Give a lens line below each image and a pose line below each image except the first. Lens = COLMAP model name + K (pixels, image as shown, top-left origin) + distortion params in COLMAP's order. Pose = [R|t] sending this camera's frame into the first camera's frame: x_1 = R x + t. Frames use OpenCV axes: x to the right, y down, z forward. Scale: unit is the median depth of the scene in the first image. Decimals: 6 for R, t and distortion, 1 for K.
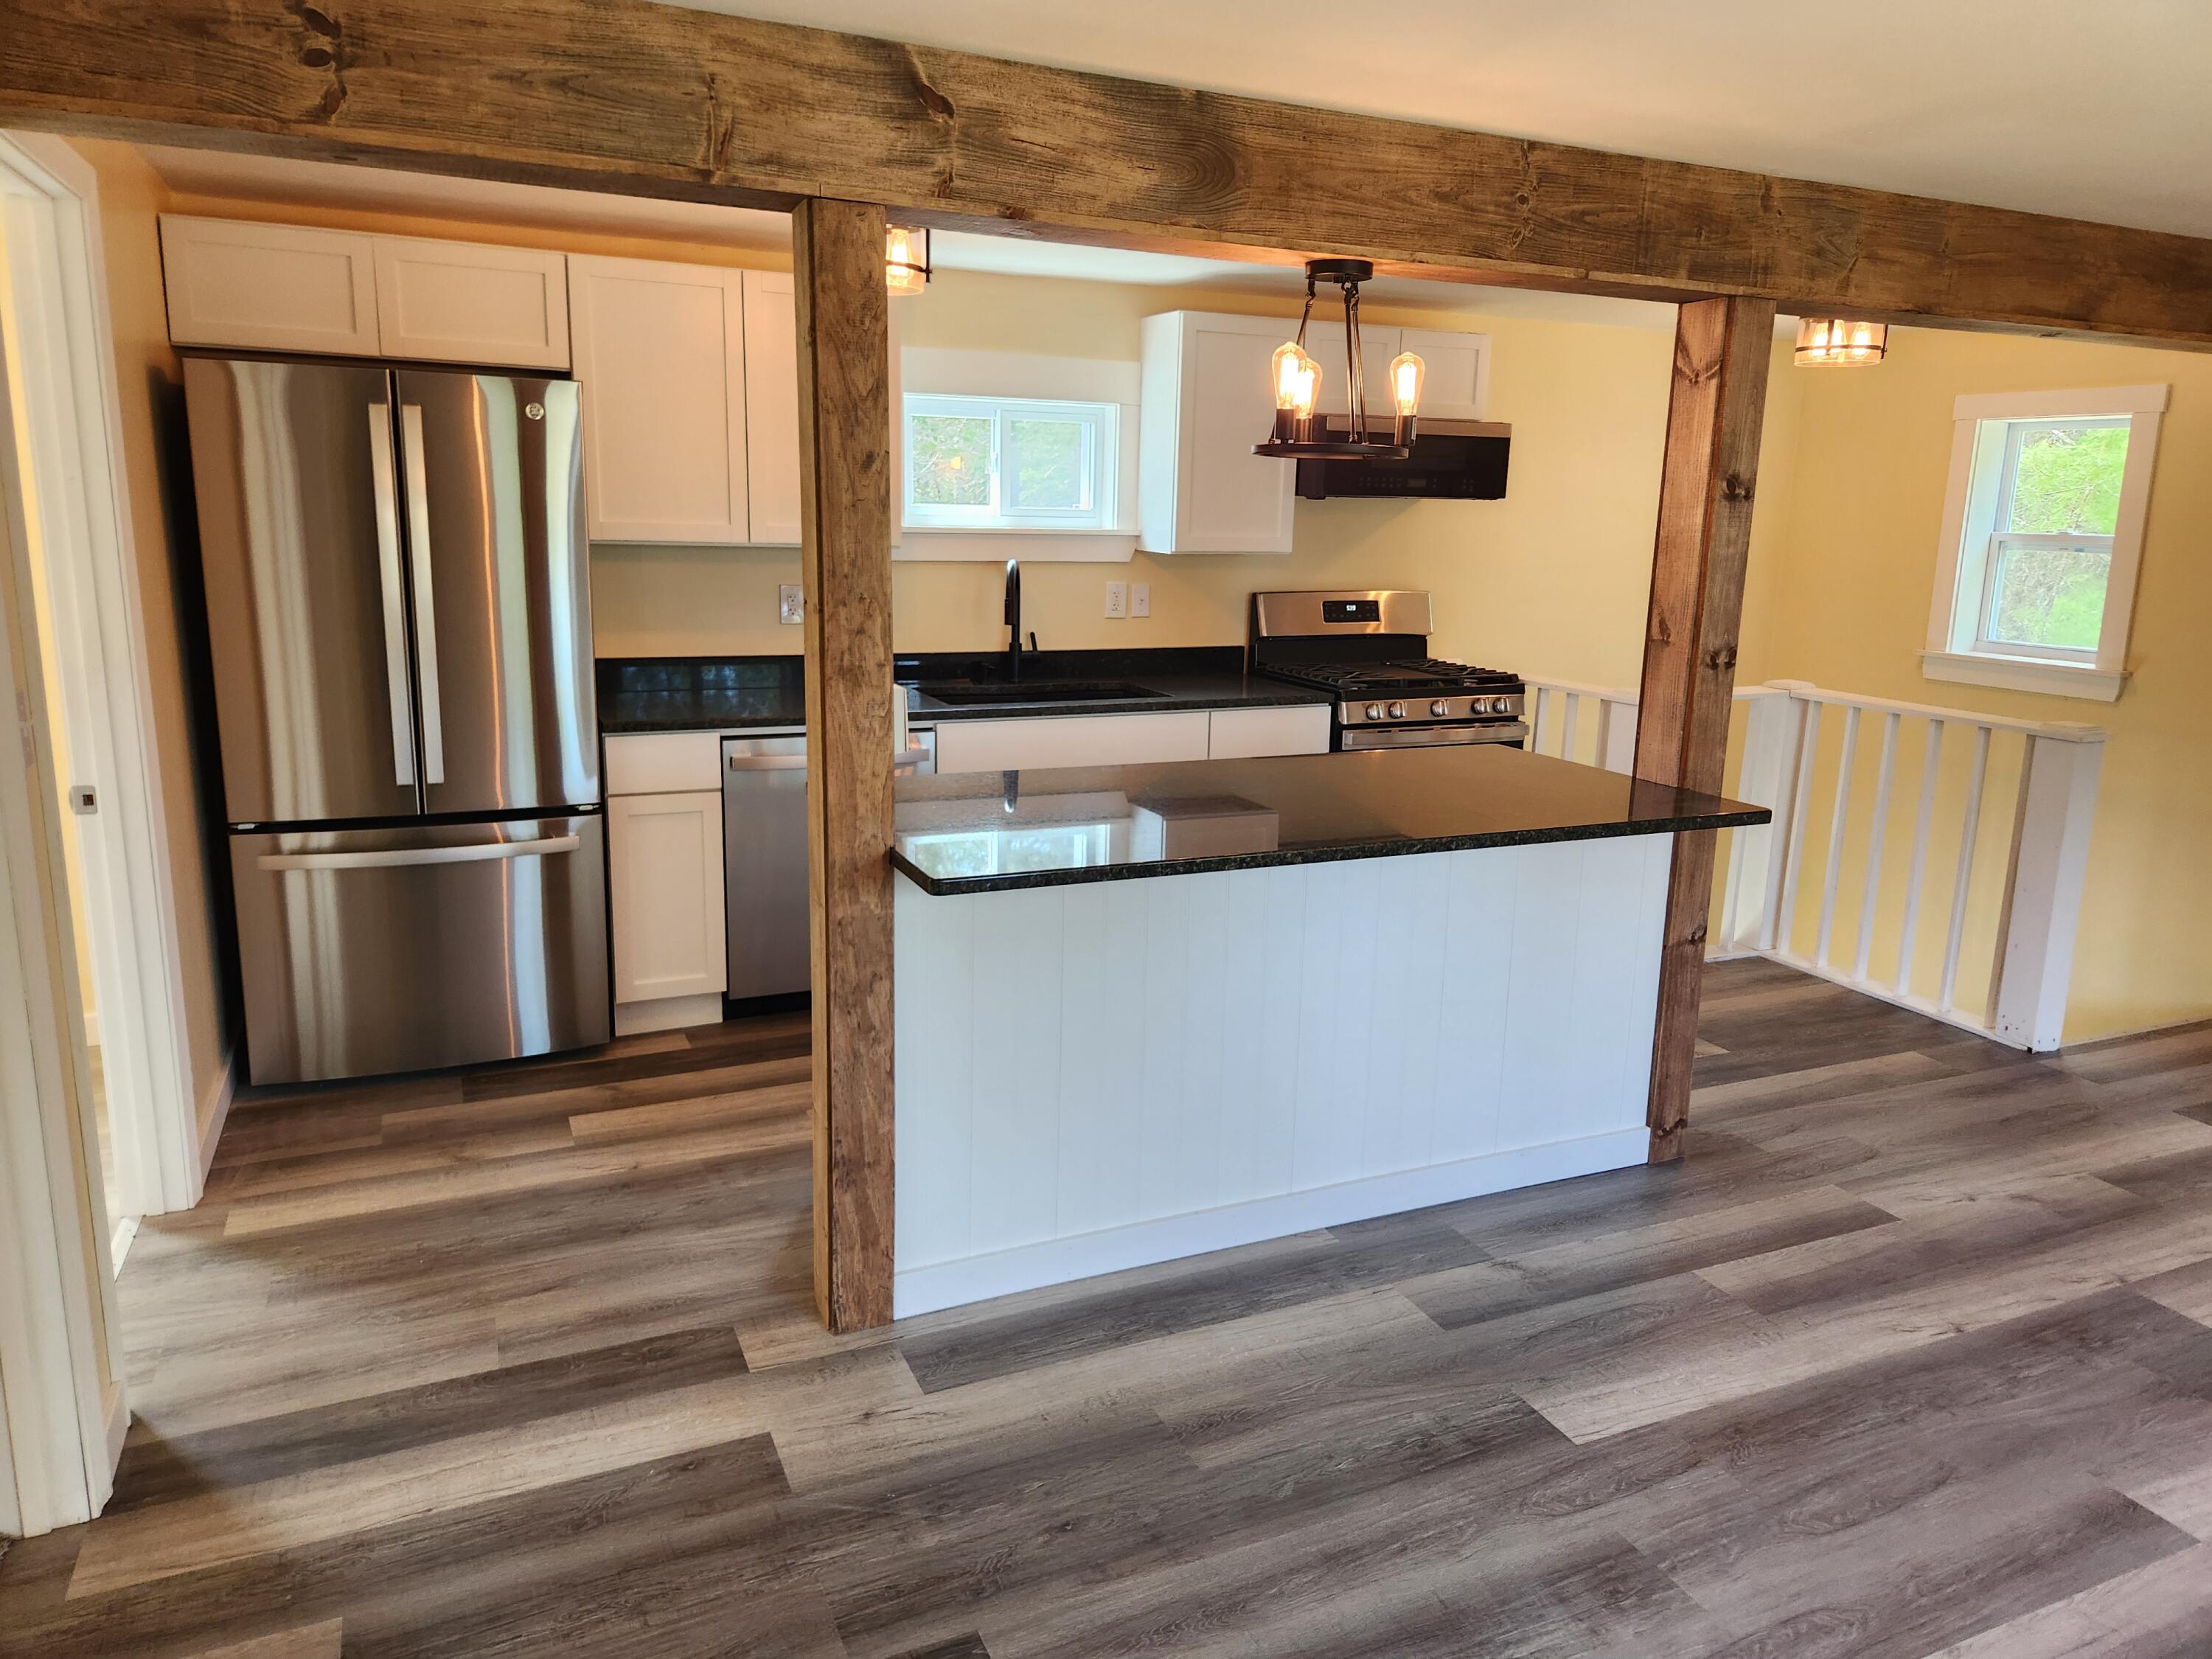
lens RADIAL K [[1457.2, 0, 1103.5], [0, 1457.2, 799.7], [0, 0, 1]] dist [0.069982, -0.055165]
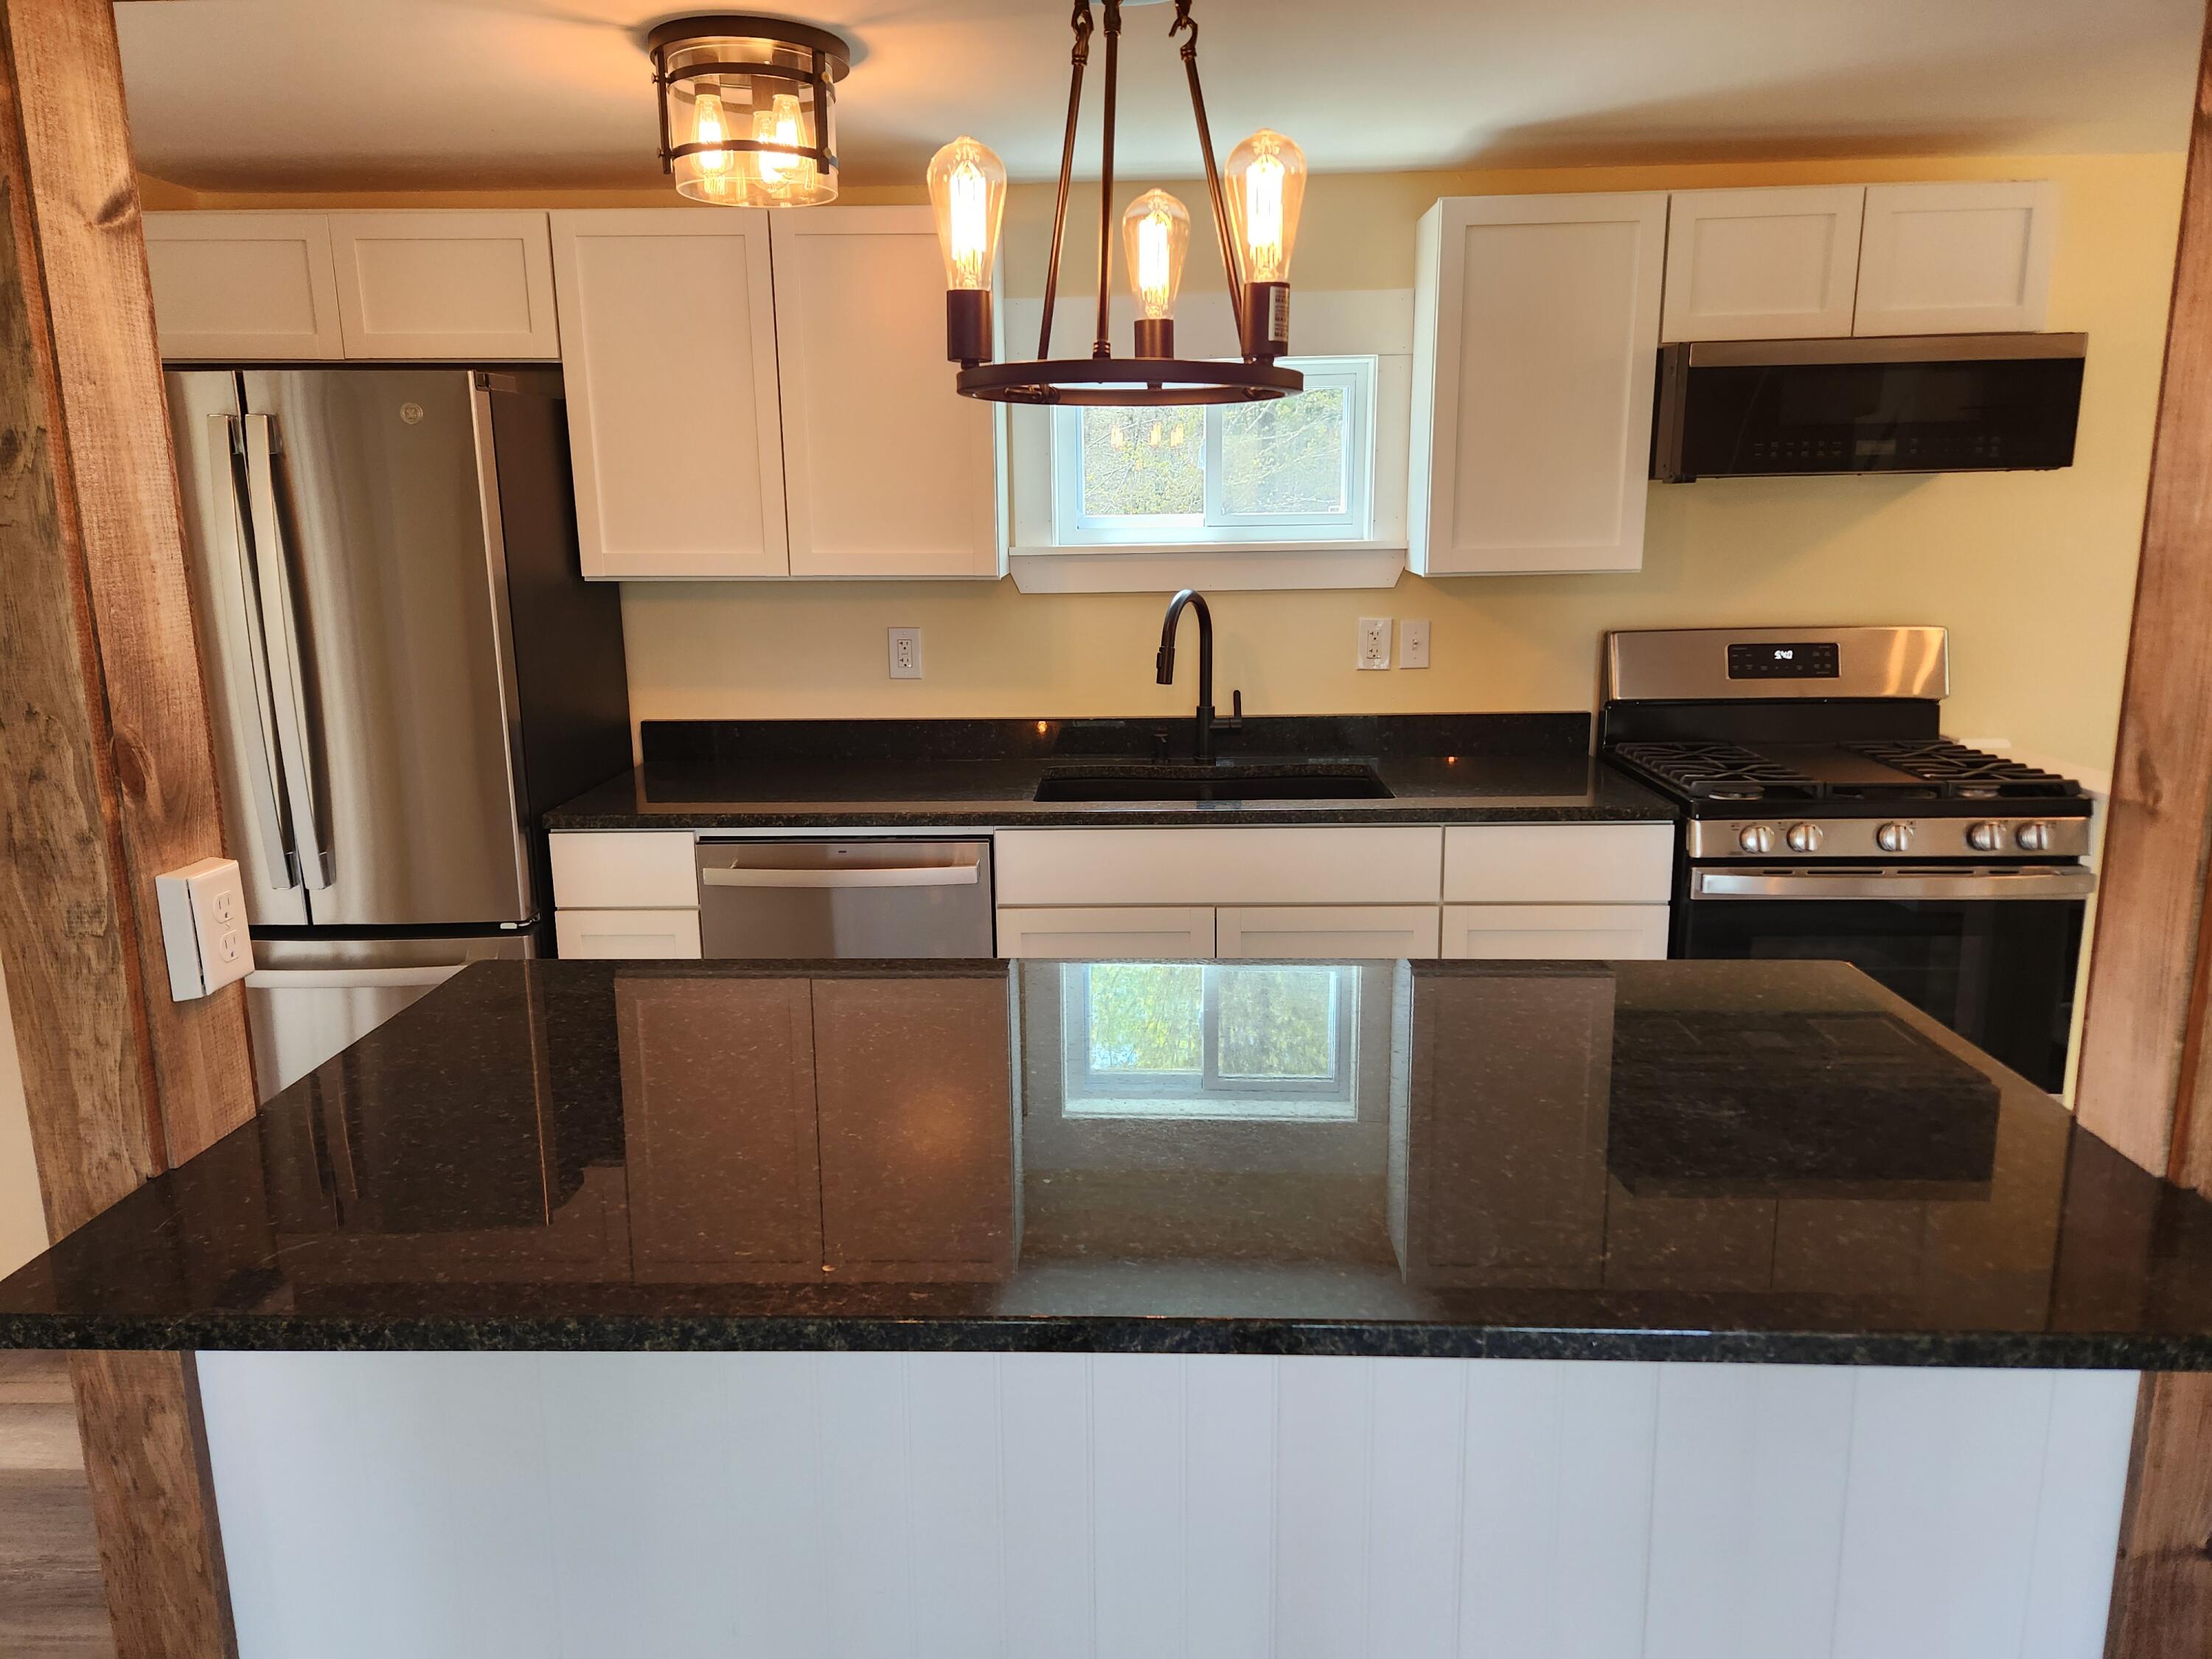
lens RADIAL K [[1457.2, 0, 1103.5], [0, 1457.2, 799.7], [0, 0, 1]] dist [0.069982, -0.055165]
pose [[0.898658, 0.053227, -0.435409, 0.386363], [-0.054453, 0.998469, 0.009671, -0.125977], [0.435258, 0.015018, 0.900181, 0.654092]]
